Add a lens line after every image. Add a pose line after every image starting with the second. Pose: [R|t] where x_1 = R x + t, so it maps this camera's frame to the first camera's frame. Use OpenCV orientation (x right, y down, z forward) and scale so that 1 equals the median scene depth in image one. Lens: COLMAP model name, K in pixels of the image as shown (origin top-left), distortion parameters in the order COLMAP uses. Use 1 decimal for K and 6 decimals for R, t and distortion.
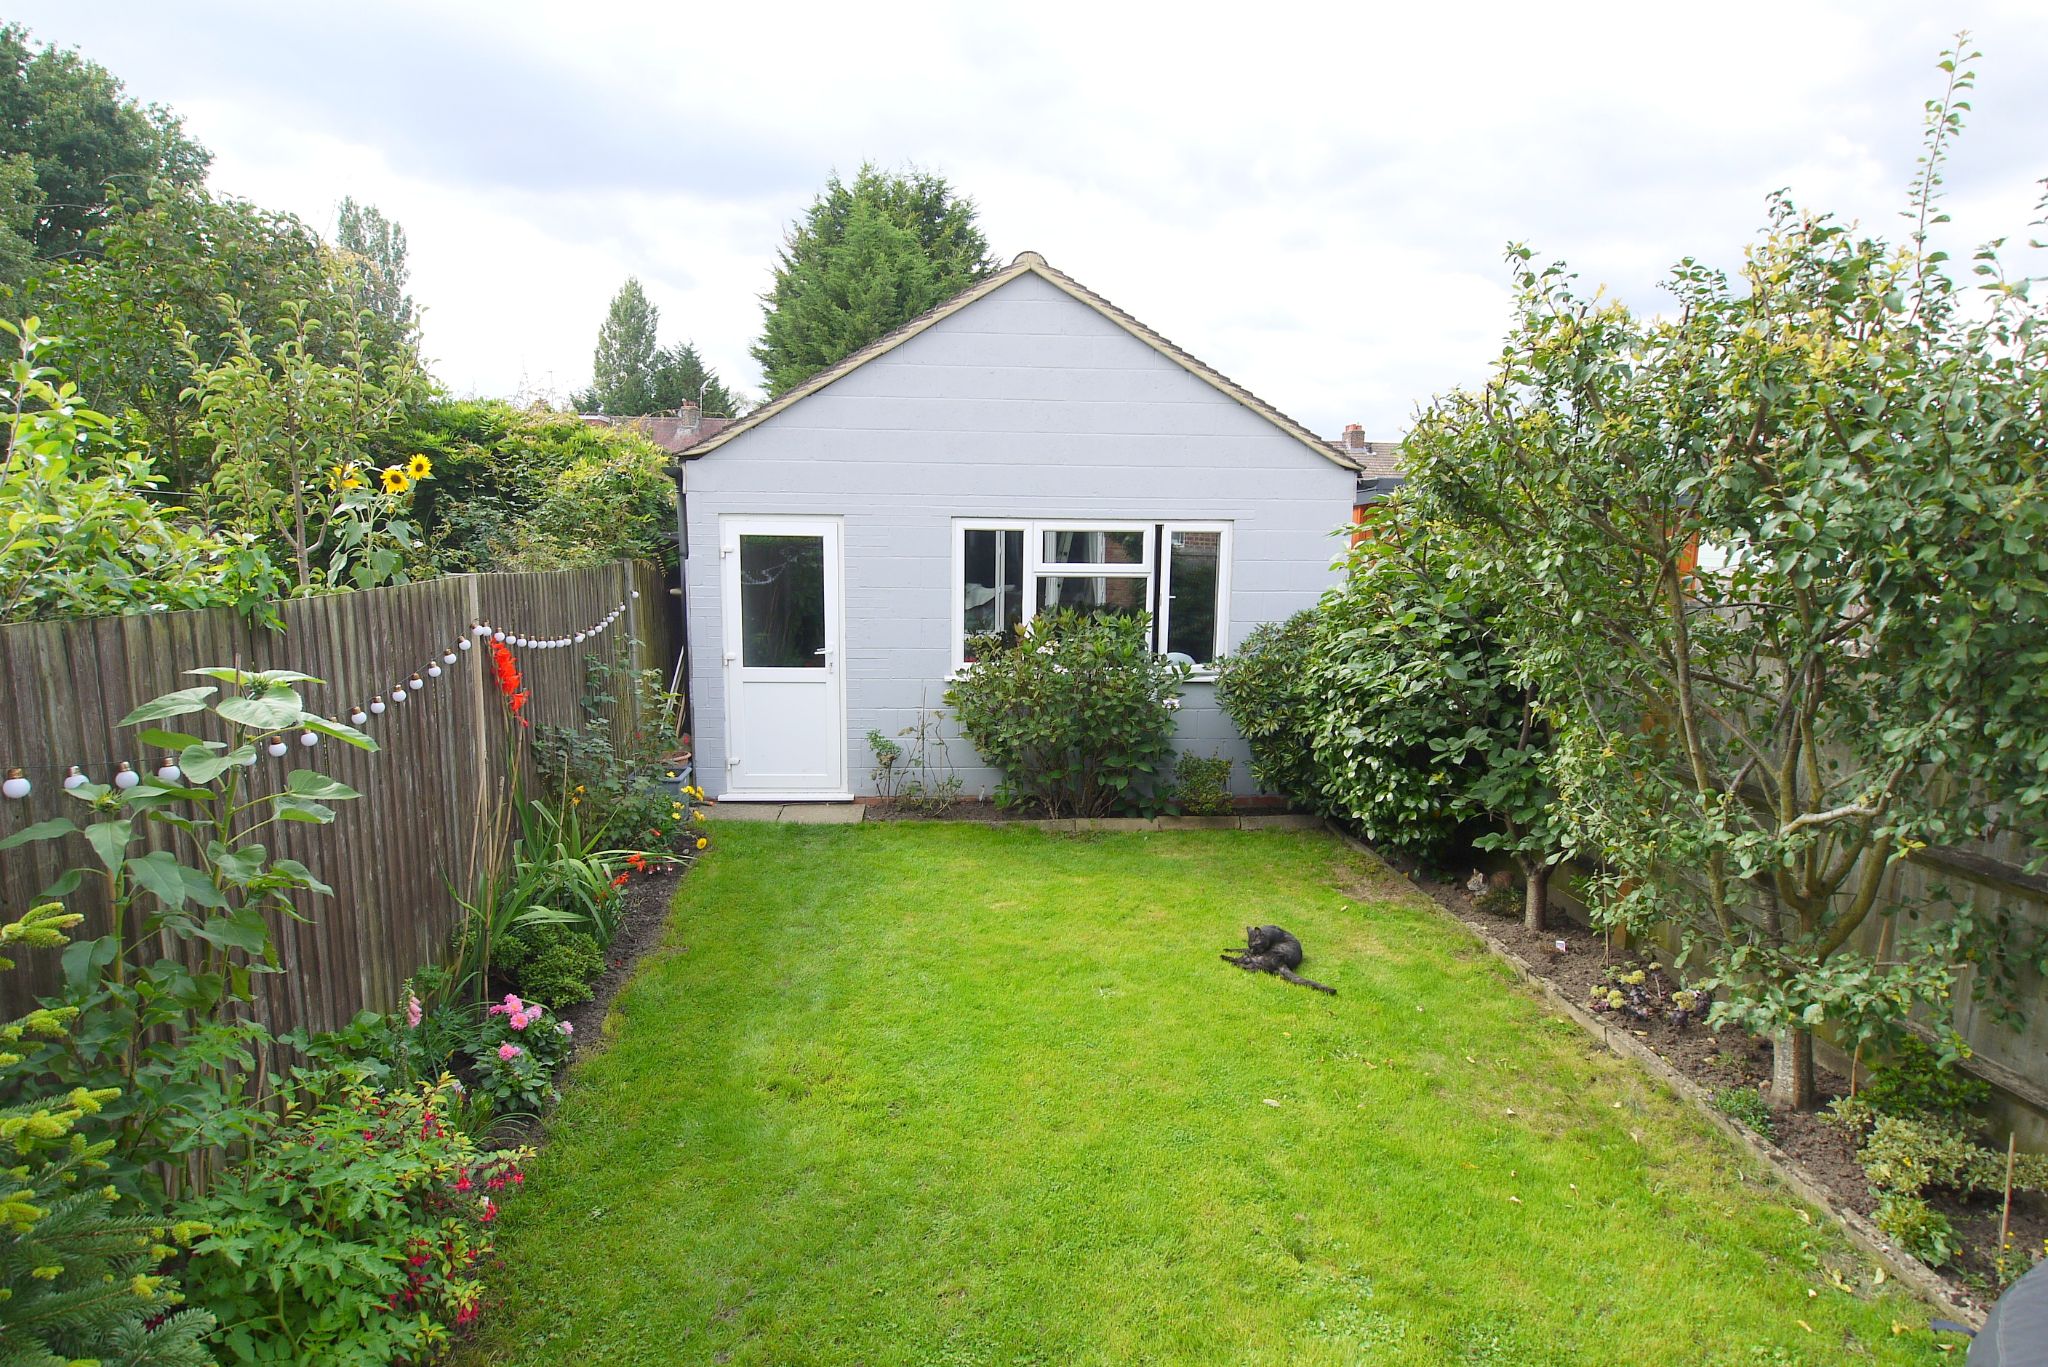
lens RADIAL K [[1083.4, 0, 1014.8], [0, 1083.4, 690.5], [0, 0, 1]] dist [-0.003302, -0.008892]
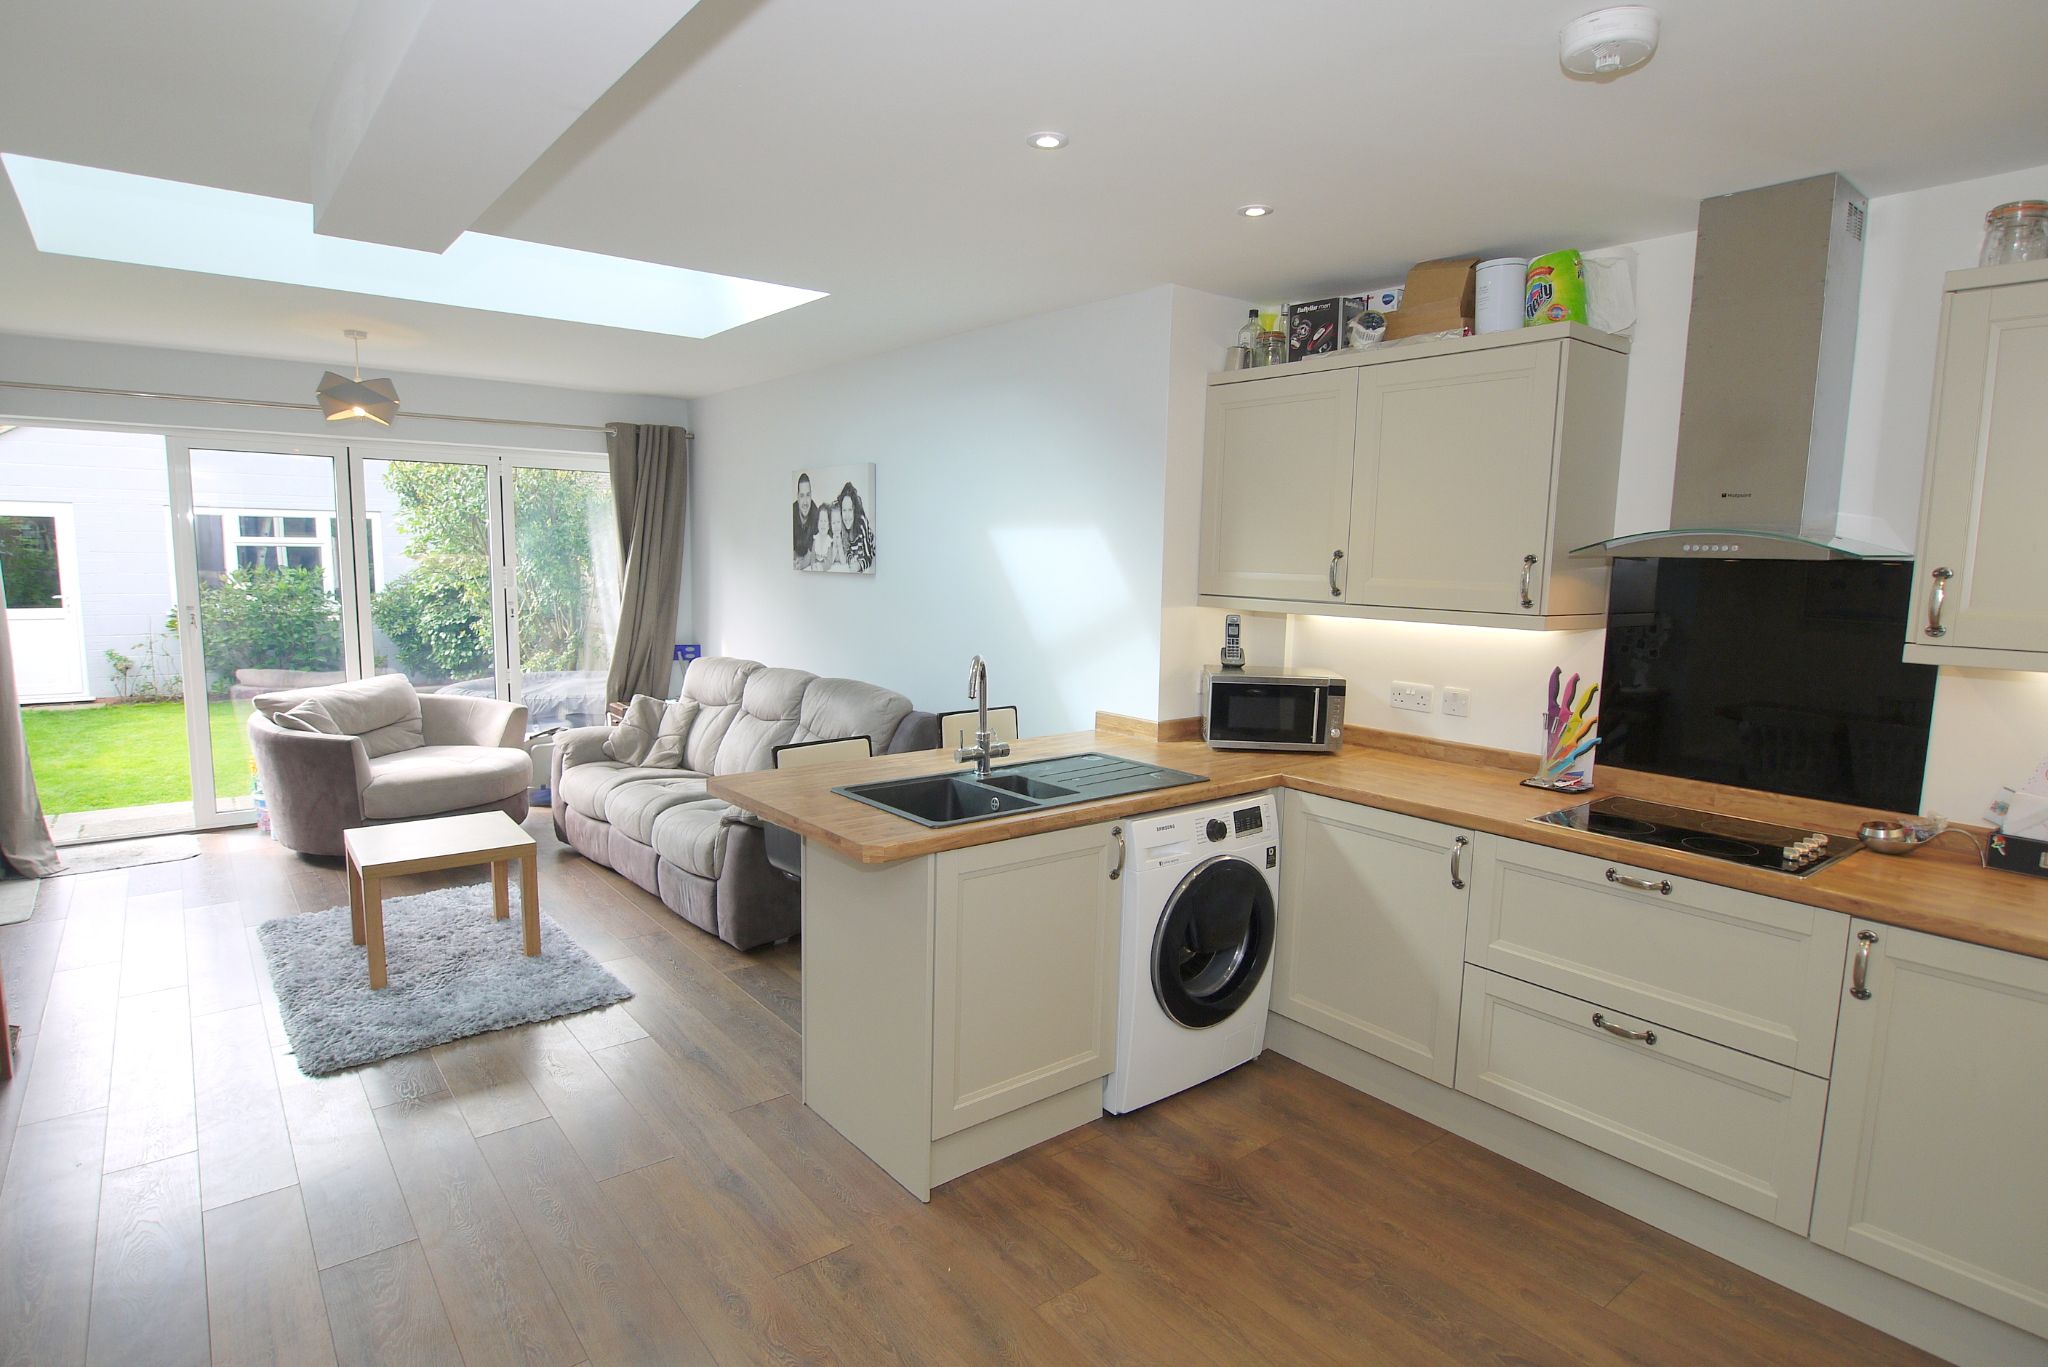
lens RADIAL K [[1083.4, 0, 1014.8], [0, 1083.4, 690.5], [0, 0, 1]] dist [-0.003302, -0.008892]
pose [[0.831494, -0.067142, 0.551461, 0.085421], [0.074534, 0.997178, 0.009026, 0.177062], [-0.550510, 0.033597, 0.834152, -0.922407]]
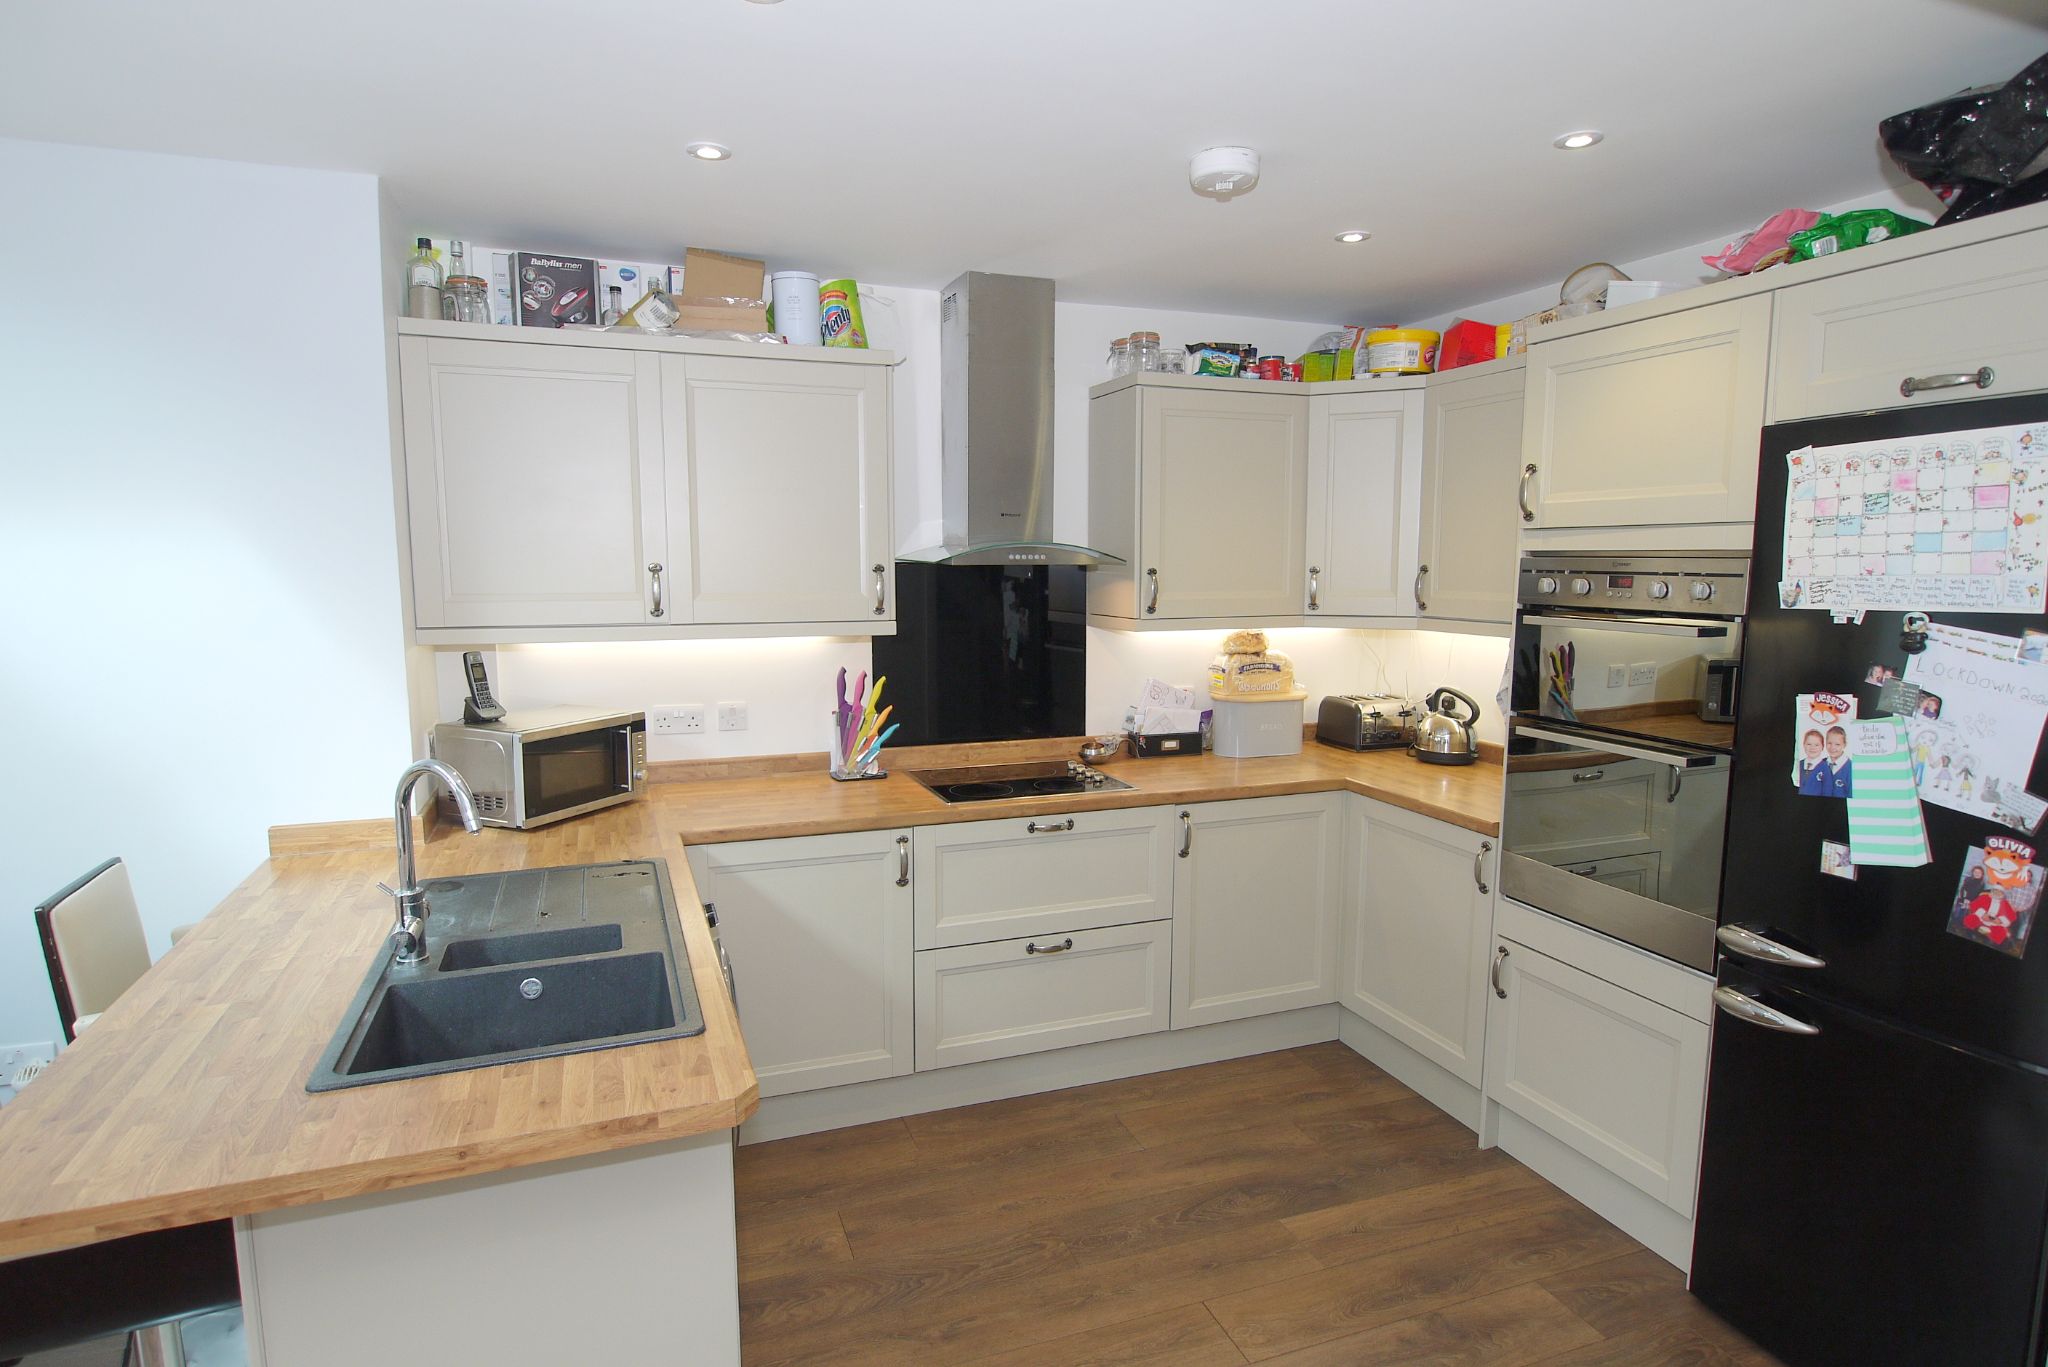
lens RADIAL K [[1083.4, 0, 1014.8], [0, 1083.4, 690.5], [0, 0, 1]] dist [-0.003302, -0.008892]
pose [[-0.273153, -0.130728, 0.953046, 0.041068], [0.140979, 0.974586, 0.174089, 0.129757], [-0.951584, 0.181913, -0.247781, -0.650927]]
